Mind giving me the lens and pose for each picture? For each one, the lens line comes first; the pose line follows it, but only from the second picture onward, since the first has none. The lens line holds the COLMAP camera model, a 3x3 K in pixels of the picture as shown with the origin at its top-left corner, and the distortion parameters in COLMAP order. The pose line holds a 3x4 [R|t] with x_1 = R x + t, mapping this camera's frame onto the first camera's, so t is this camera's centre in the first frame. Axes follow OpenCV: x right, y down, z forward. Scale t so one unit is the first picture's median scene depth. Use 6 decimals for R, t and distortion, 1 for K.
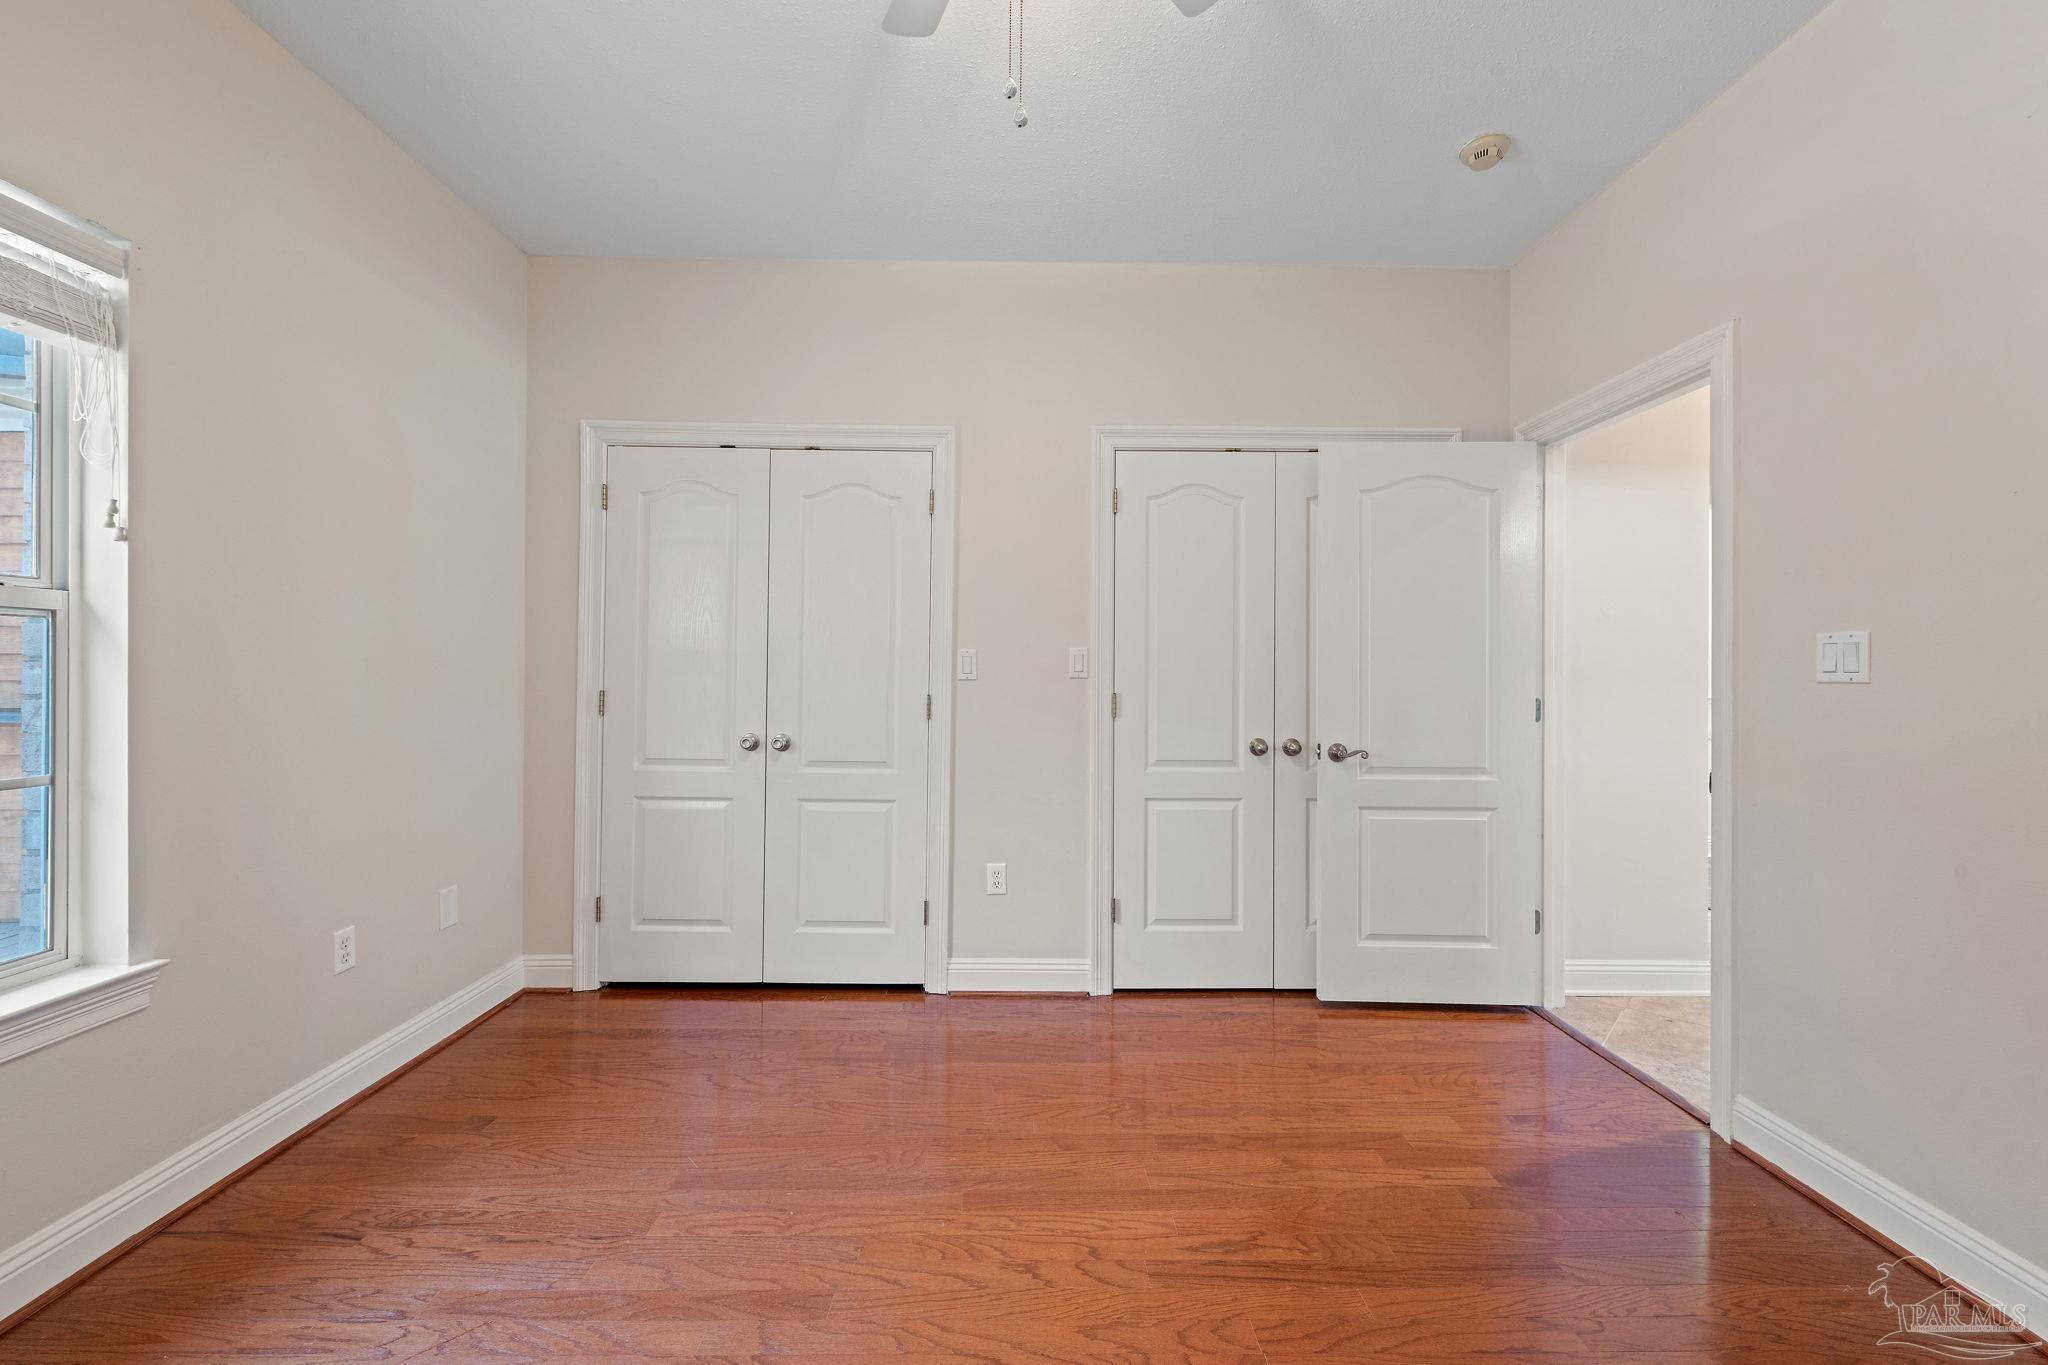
lens RADIAL K [[801.7, 0, 1033.3], [0, 801.7, 673.5], [0, 0, 1]] dist [-0.004692, -0.001014]
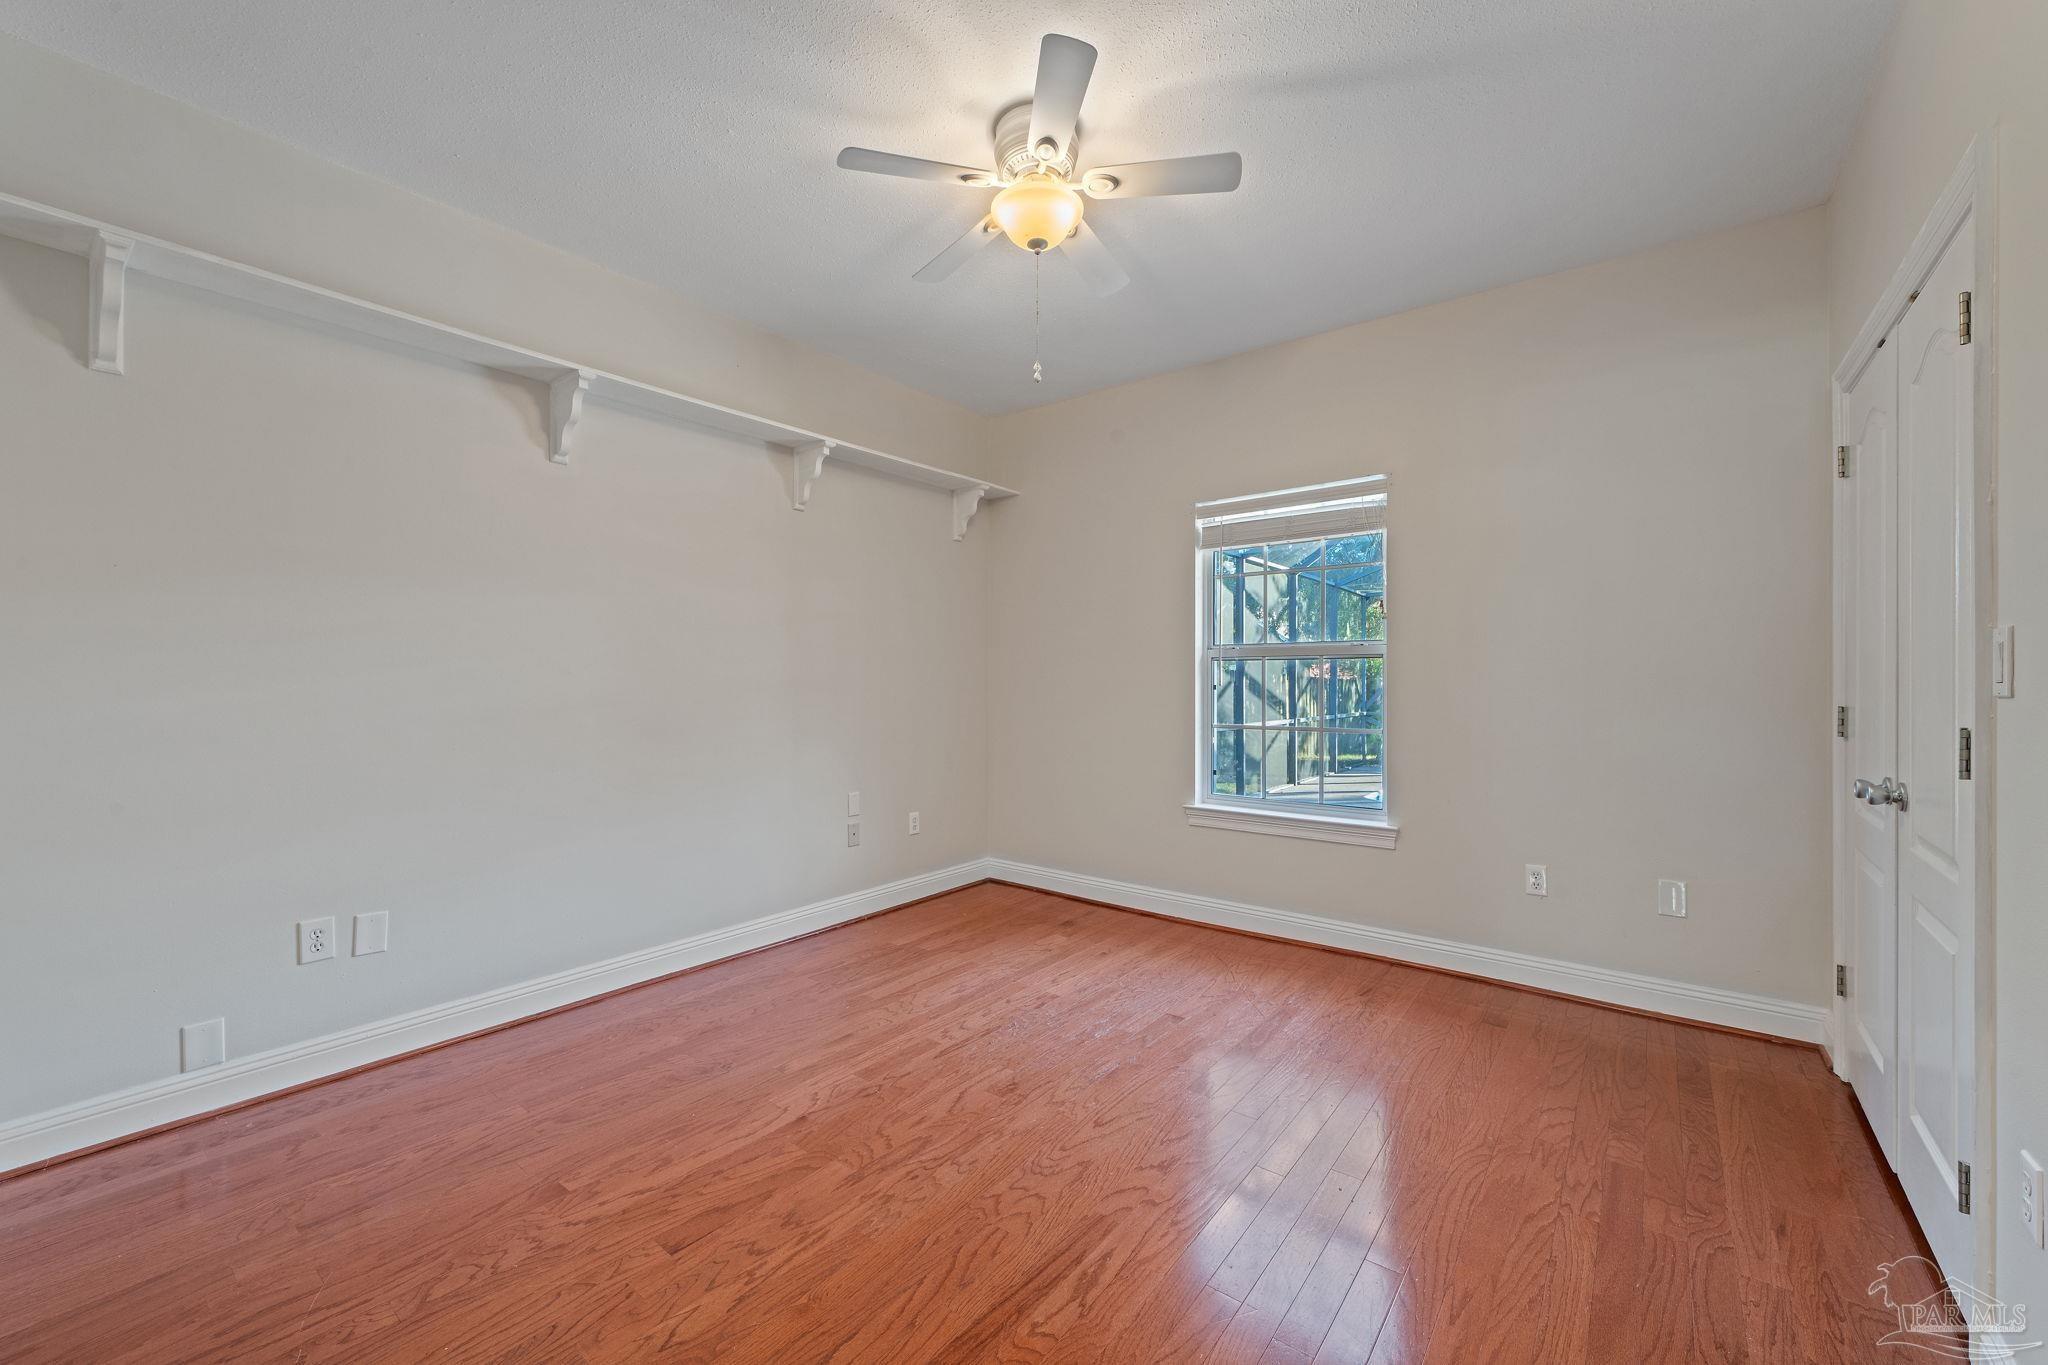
lens RADIAL K [[801.7, 0, 1032.5], [0, 801.7, 682.2], [0, 0, 1]] dist [-0.004692, -0.001014]
pose [[-0.621923, -0.002695, -0.783074, 1.078170], [-0.003381, 0.999994, -0.000756, 0.003726], [0.783071, 0.002177, -0.621928, 1.602377]]
